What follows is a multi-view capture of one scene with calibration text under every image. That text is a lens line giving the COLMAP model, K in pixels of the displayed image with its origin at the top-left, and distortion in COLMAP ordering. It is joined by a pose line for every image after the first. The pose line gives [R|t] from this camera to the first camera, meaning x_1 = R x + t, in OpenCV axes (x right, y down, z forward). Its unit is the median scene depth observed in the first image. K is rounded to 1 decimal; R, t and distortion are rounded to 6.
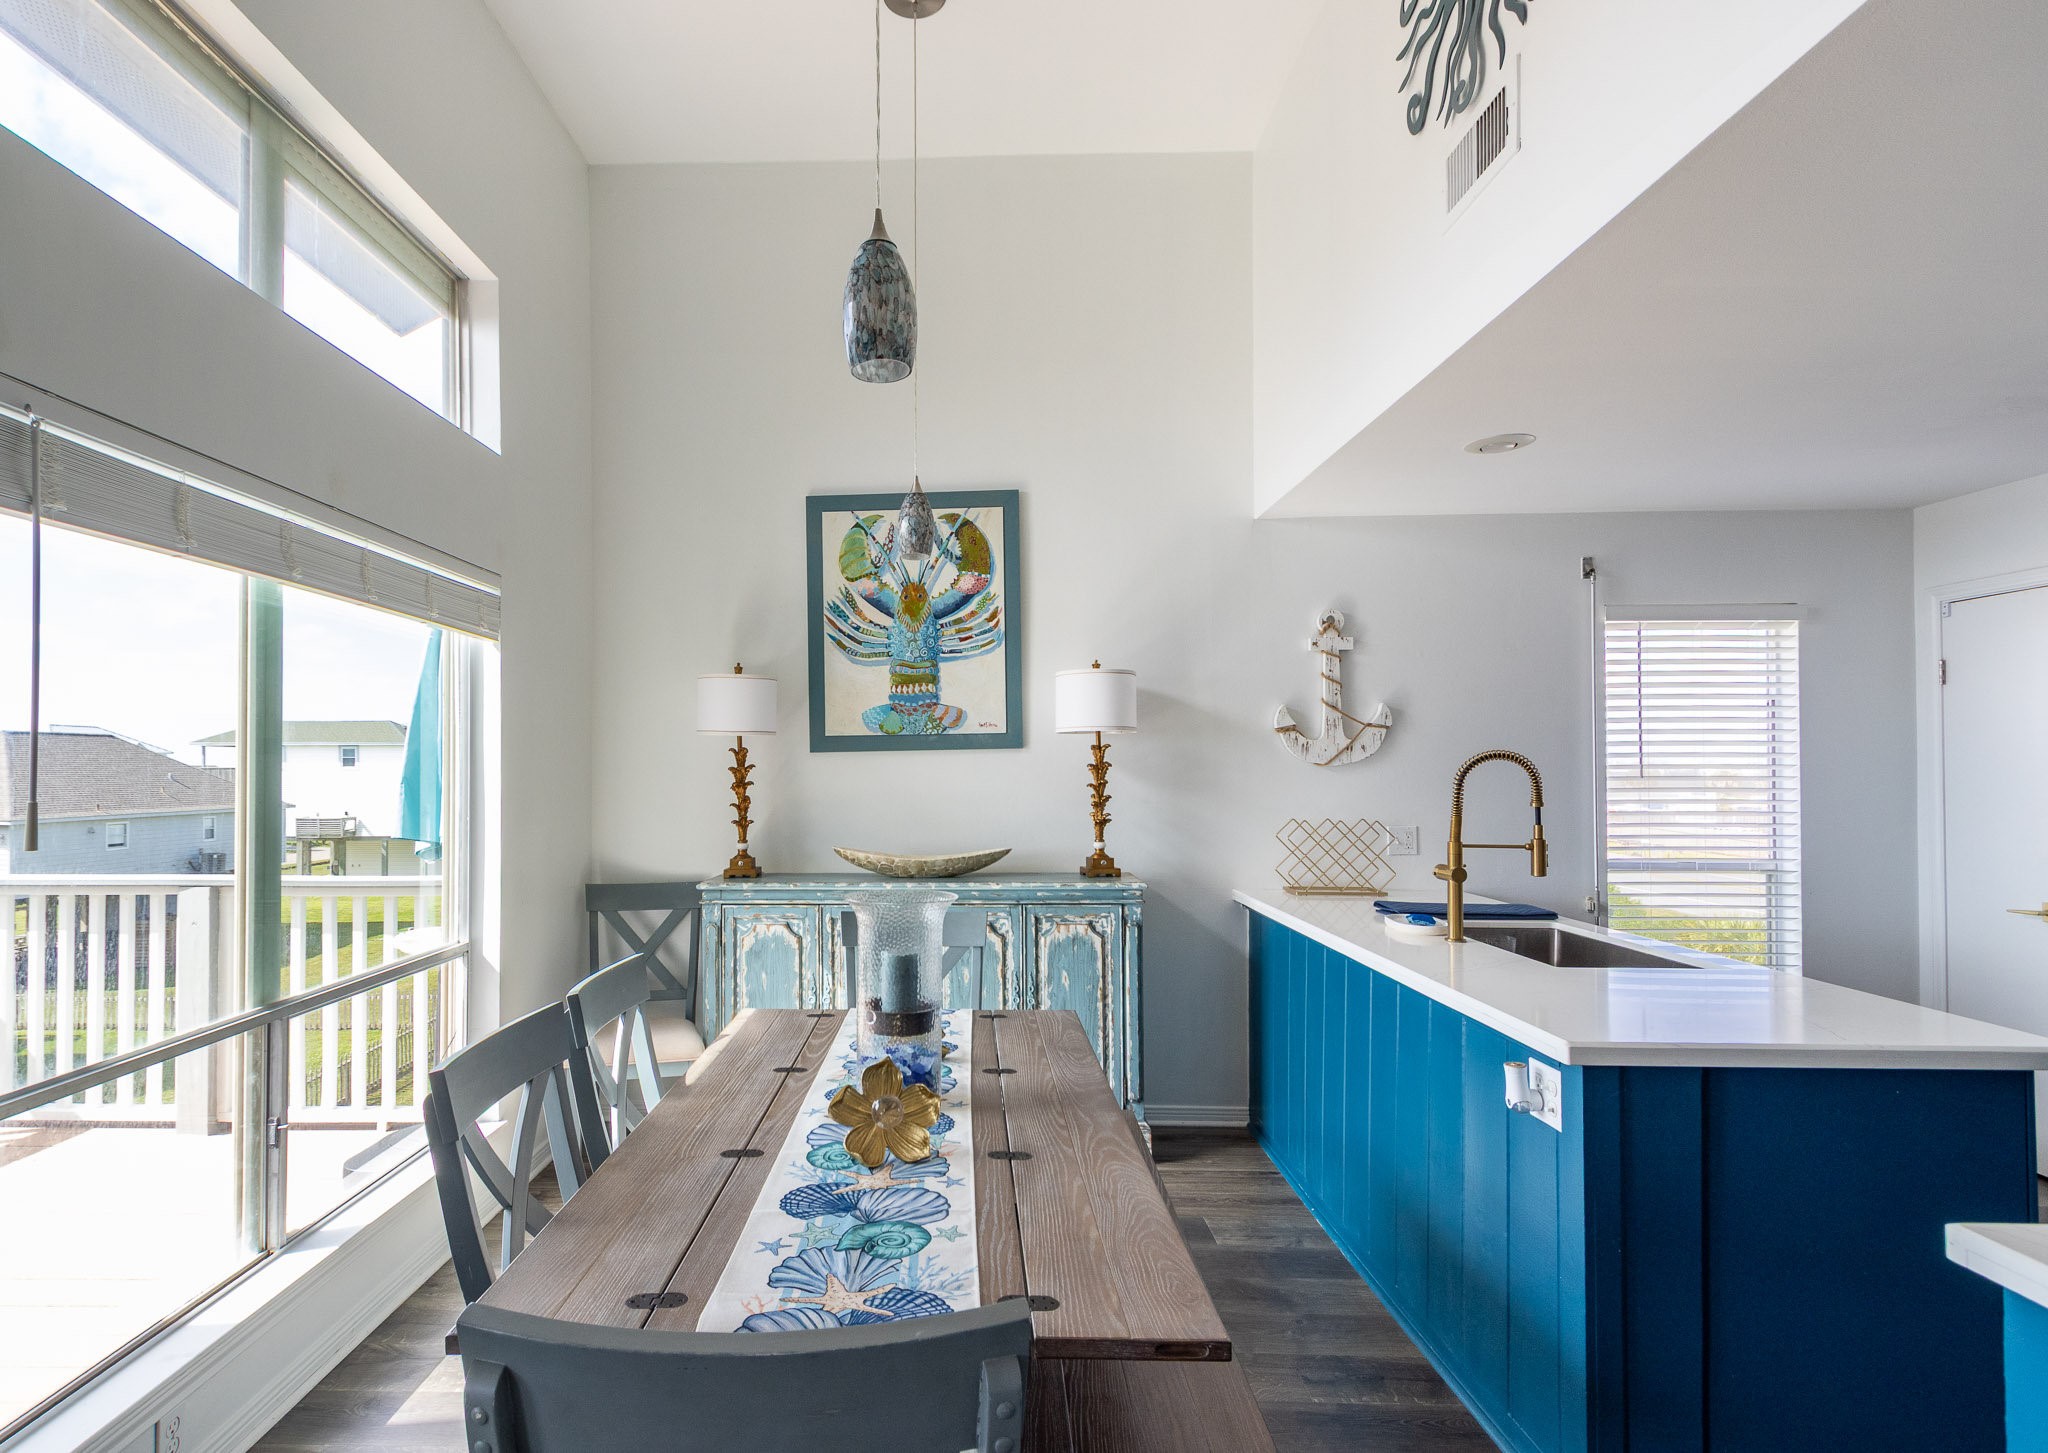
lens RADIAL K [[1029.3, 0, 925.4], [0, 1029.3, 754.7], [0, 0, 1]] dist [0.003298, -0.000223]
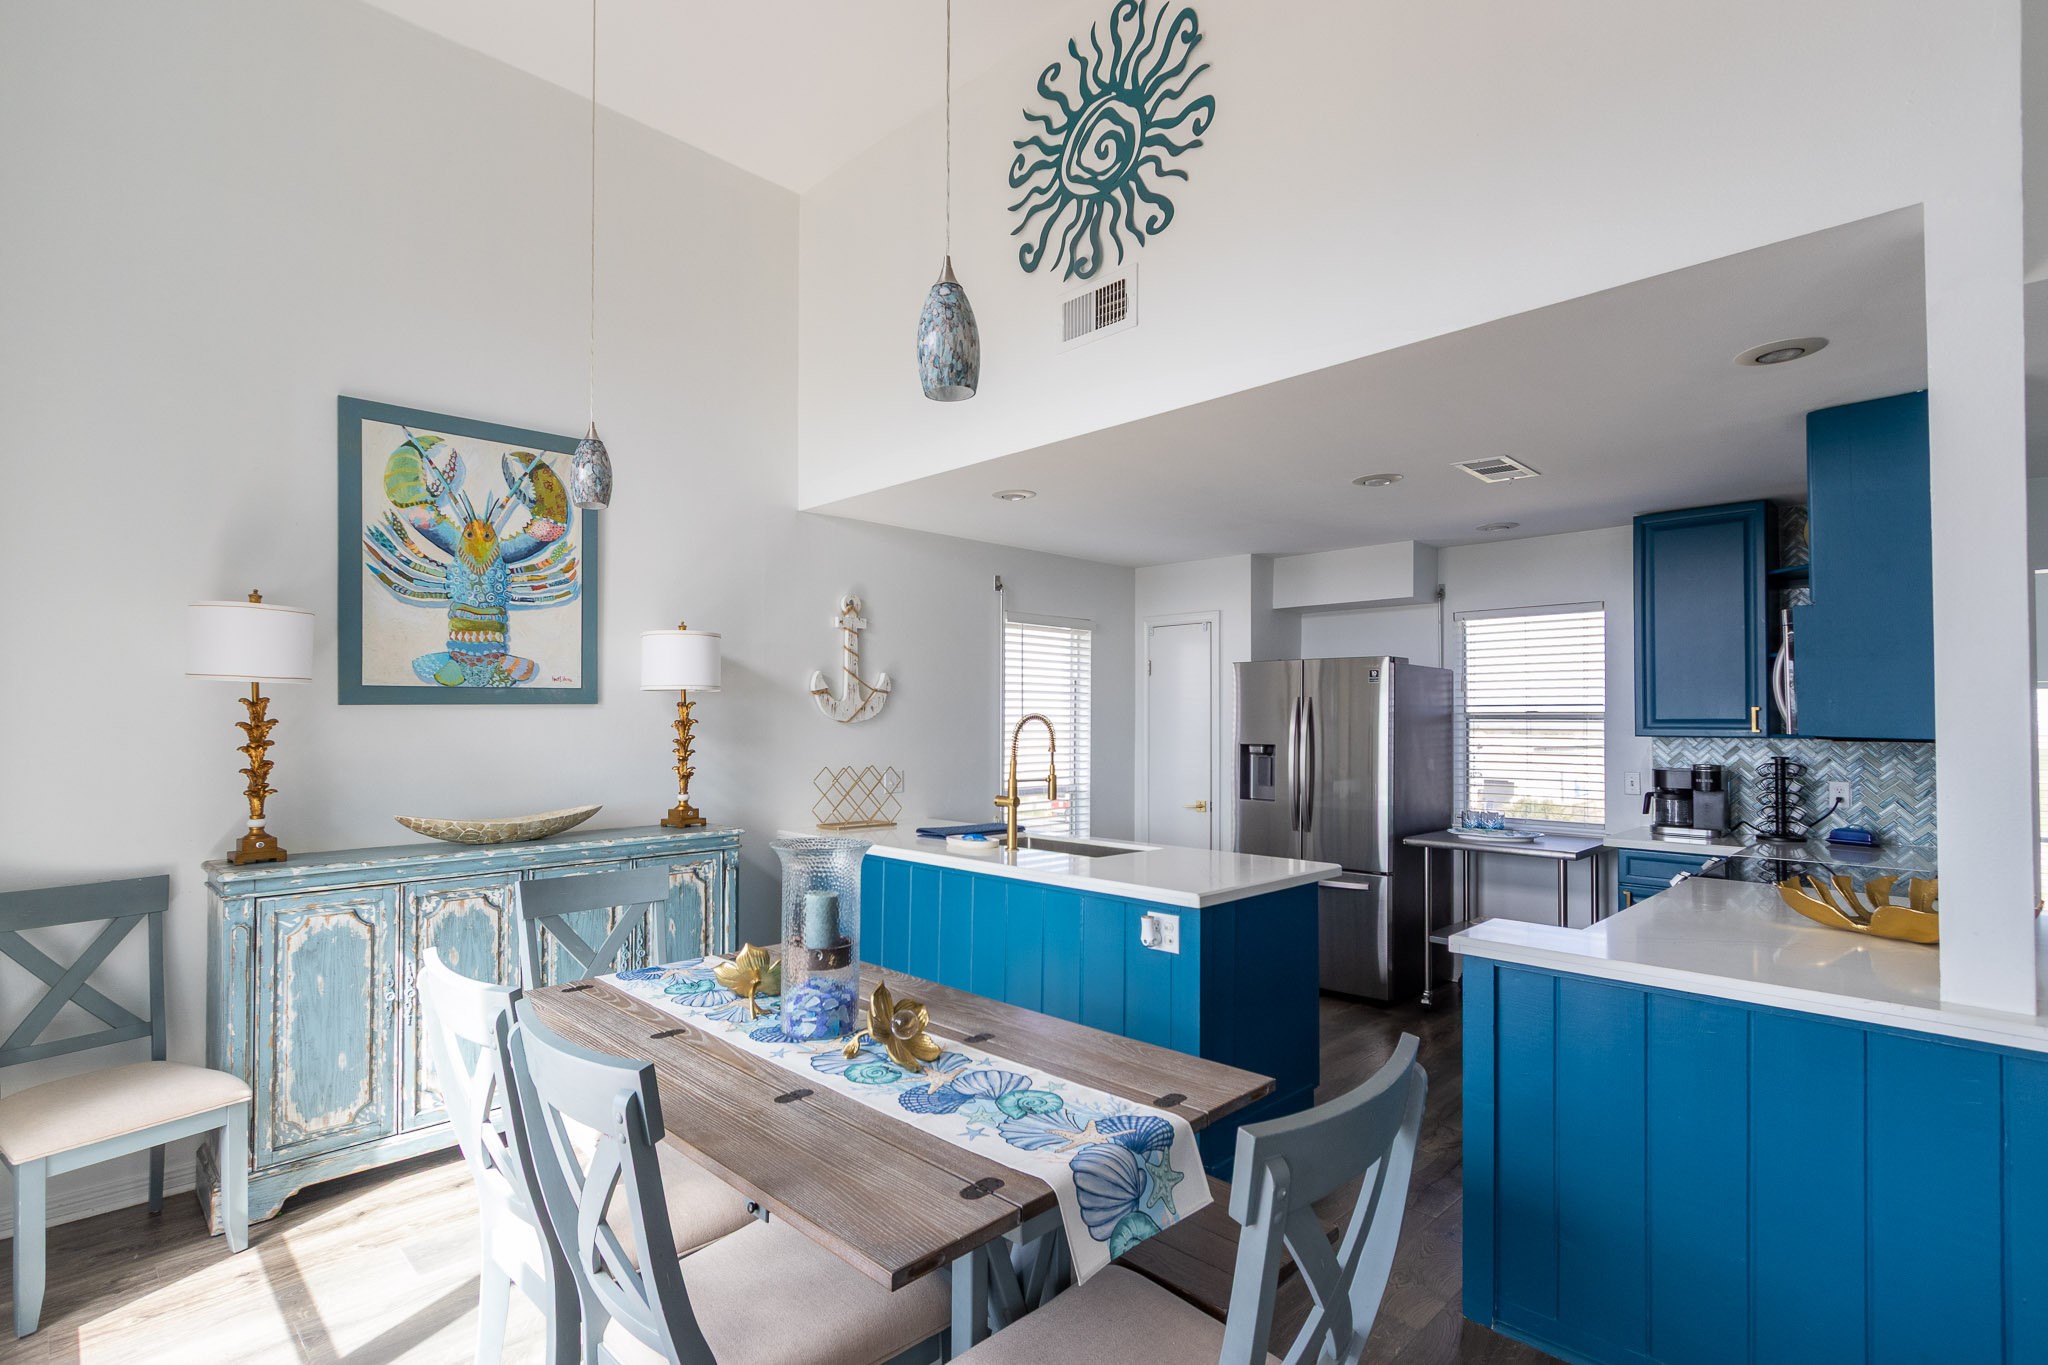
lens RADIAL K [[977.4, 0, 999.3], [0, 977.4, 707.0], [0, 0, 1]] dist [0.014815, -0.007938]
pose [[0.690235, 0.014704, 0.723435, -0.324934], [-0.012943, 0.999884, -0.007973, -0.000953], [-0.723469, -0.003860, 0.690346, 0.070339]]
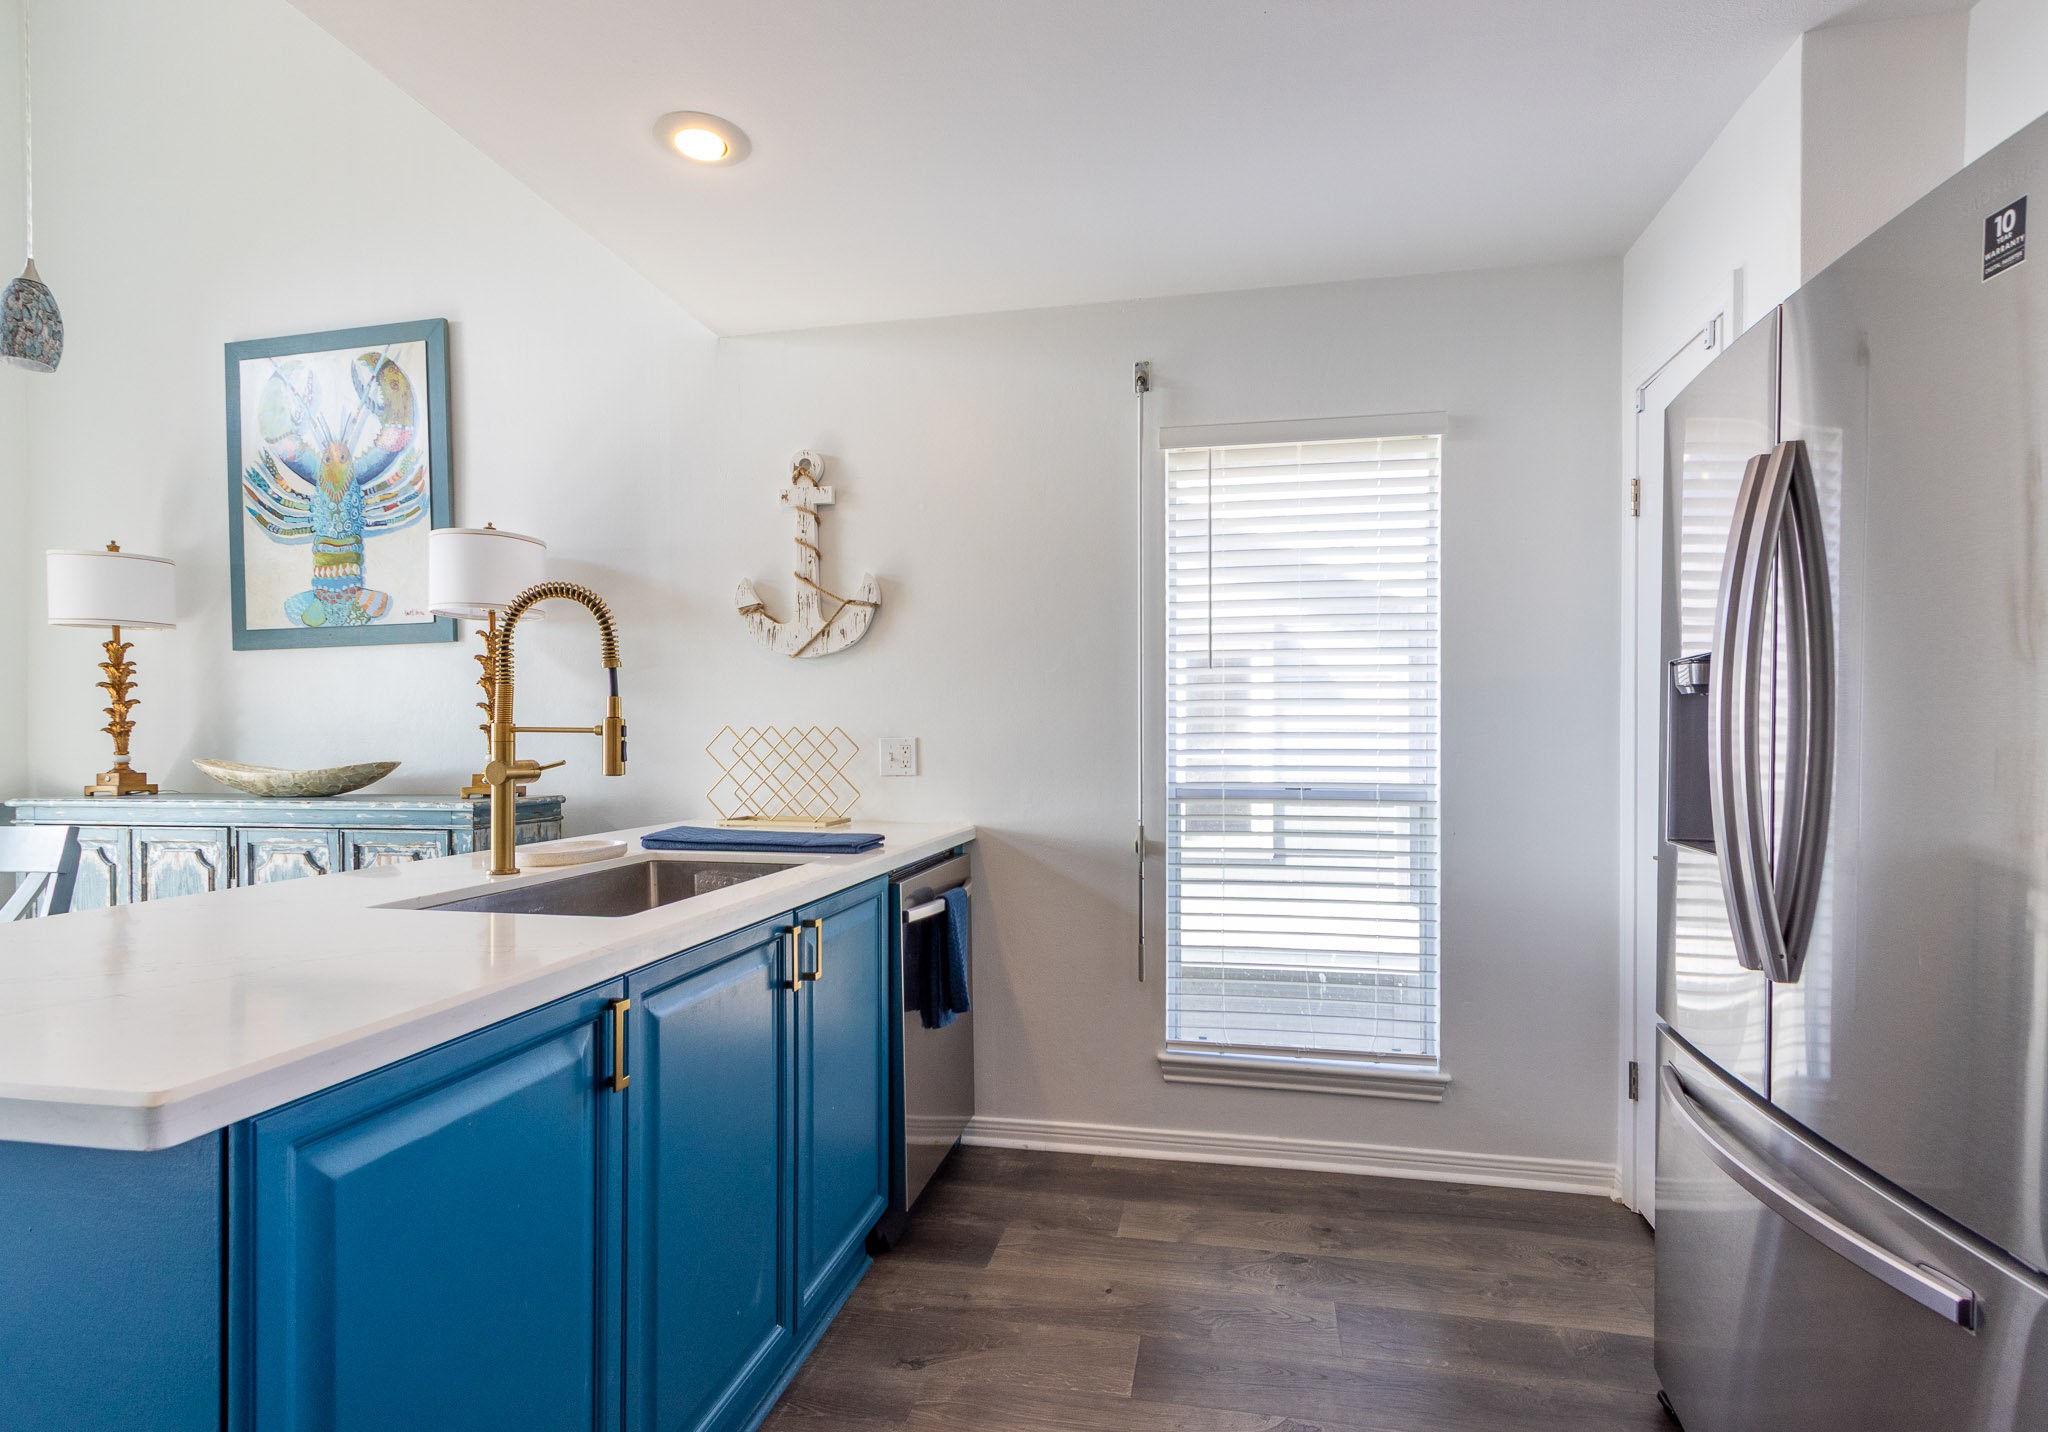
lens RADIAL K [[996.8, 0, 1033.0], [0, 996.8, 743.1], [0, 0, 1]] dist [0.004606, -0.000294]
pose [[0.988659, 0.002162, -0.150163, 0.670662], [0.000506, 0.999843, 0.017728, 0.060831], [0.150178, -0.017603, 0.988502, 0.297365]]
